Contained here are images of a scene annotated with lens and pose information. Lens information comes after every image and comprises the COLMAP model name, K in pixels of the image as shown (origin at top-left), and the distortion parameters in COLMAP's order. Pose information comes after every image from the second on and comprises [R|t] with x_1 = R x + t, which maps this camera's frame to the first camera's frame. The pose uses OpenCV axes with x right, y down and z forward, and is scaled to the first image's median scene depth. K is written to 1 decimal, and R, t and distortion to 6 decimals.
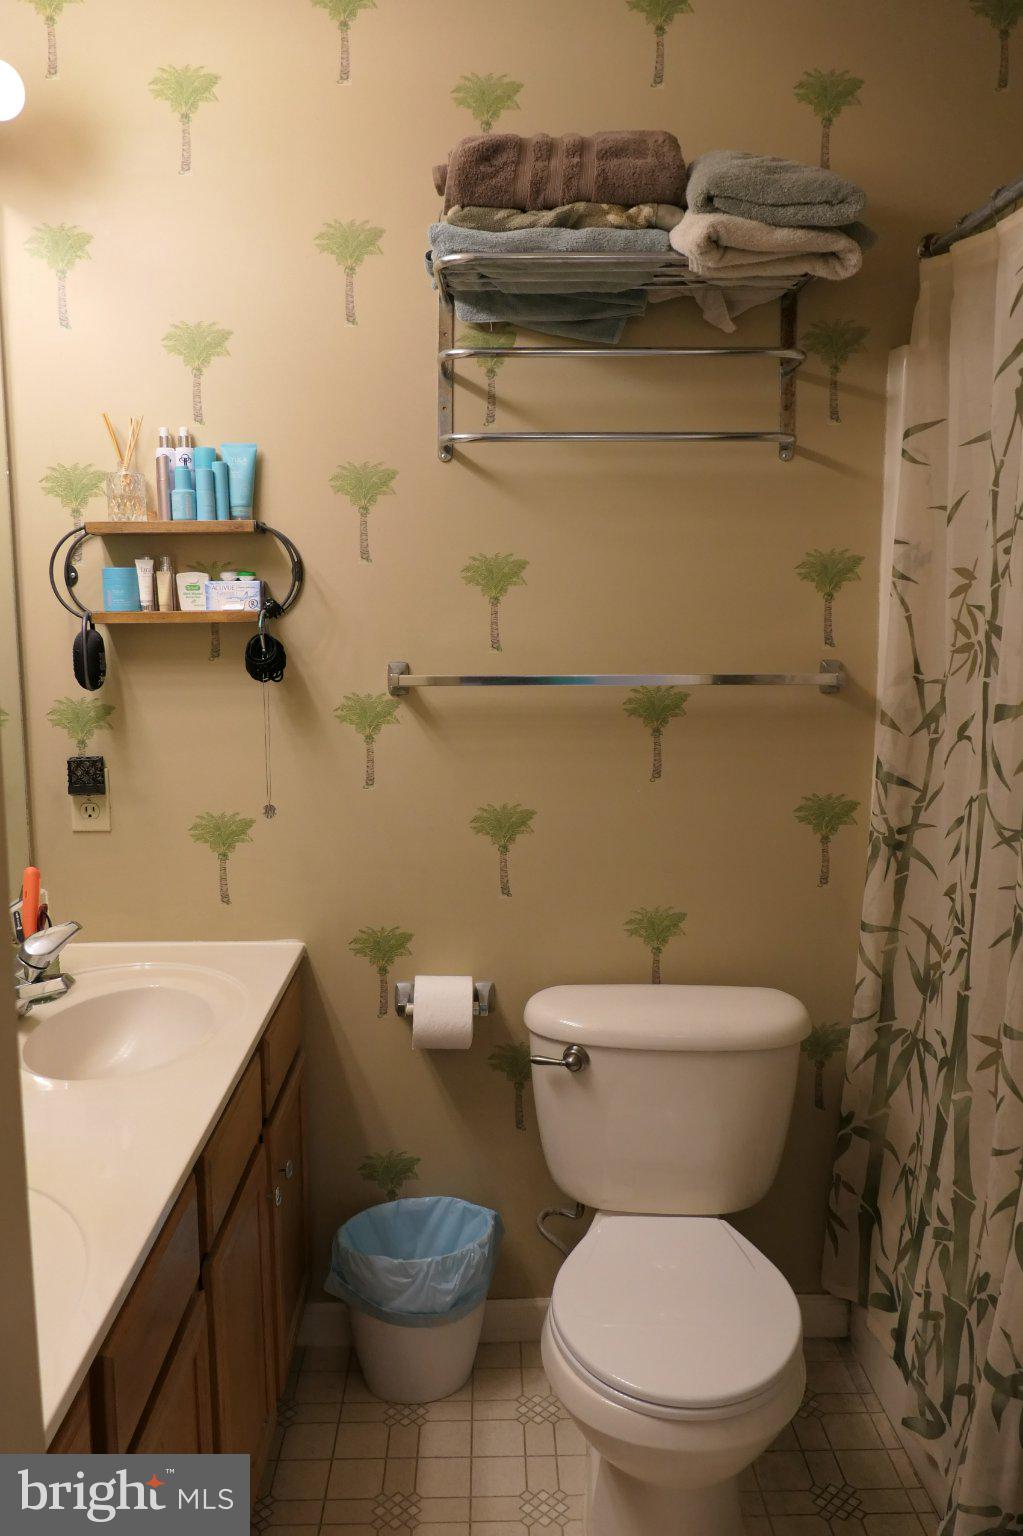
lens RADIAL K [[1184.3, 0, 511.5], [0, 1184.3, 768.0], [0, 0, 1]] dist [-0.012050, 0.008463]
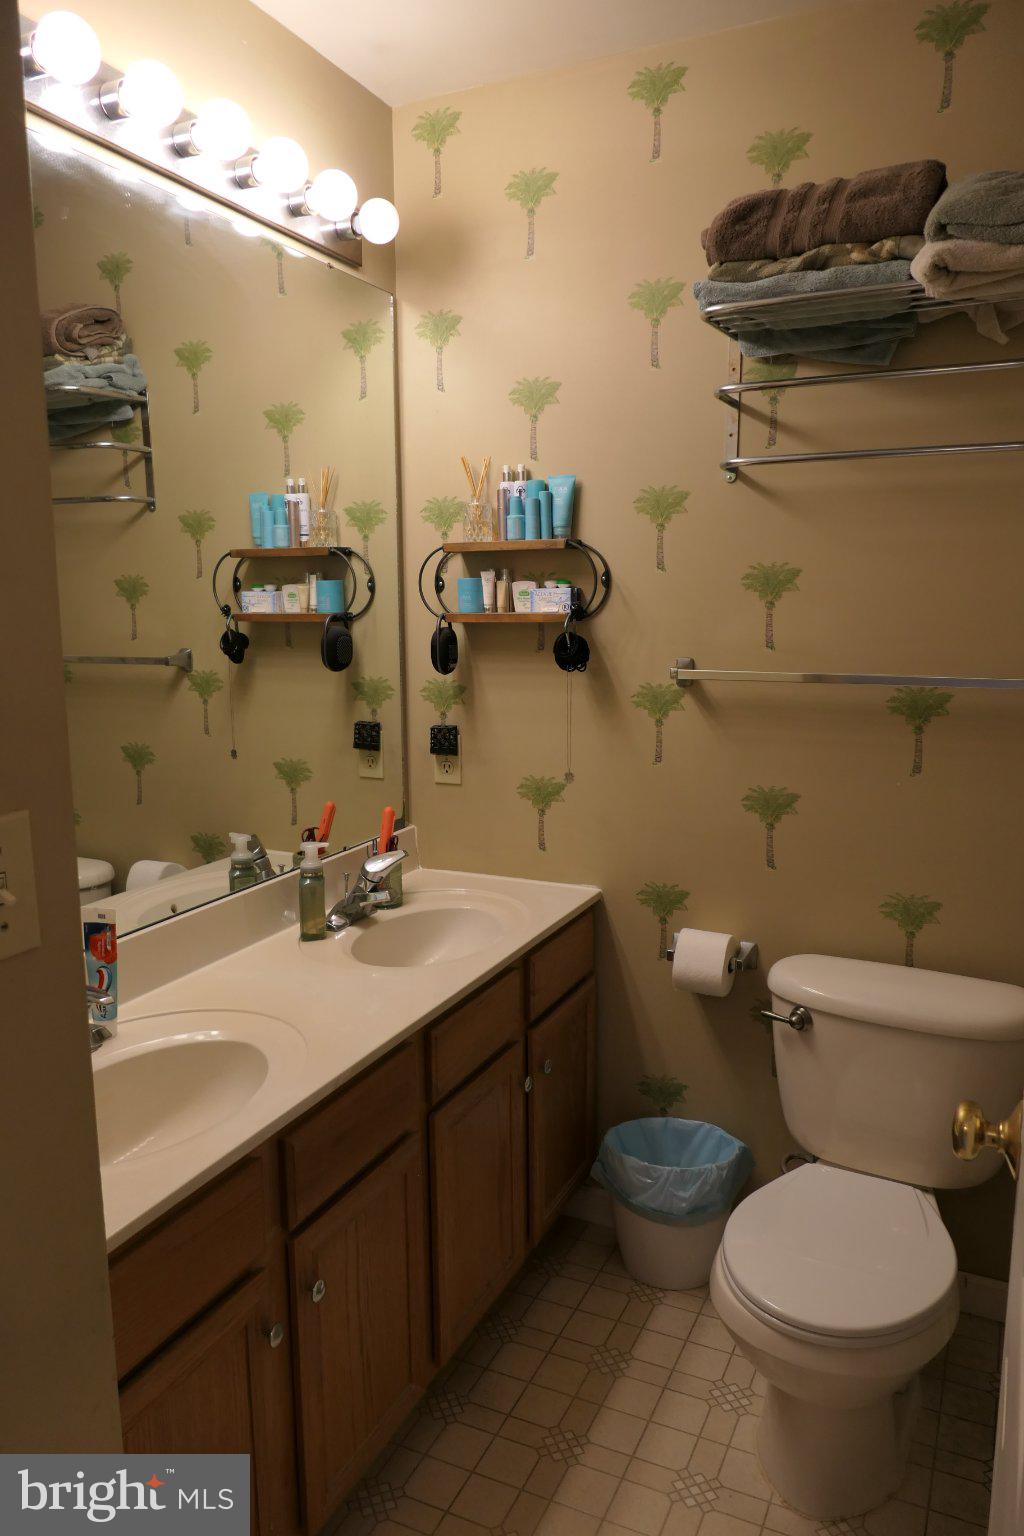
lens RADIAL K [[1102.3, 0, 512.0], [0, 1102.3, 768.0], [0, 0, 1]] dist [-0.004336, -0.005860]
pose [[0.895474, 0.068232, -0.439852, 0.243447], [-0.056061, 0.997601, 0.040621, -0.016479], [0.441569, -0.011717, 0.897151, -0.045702]]
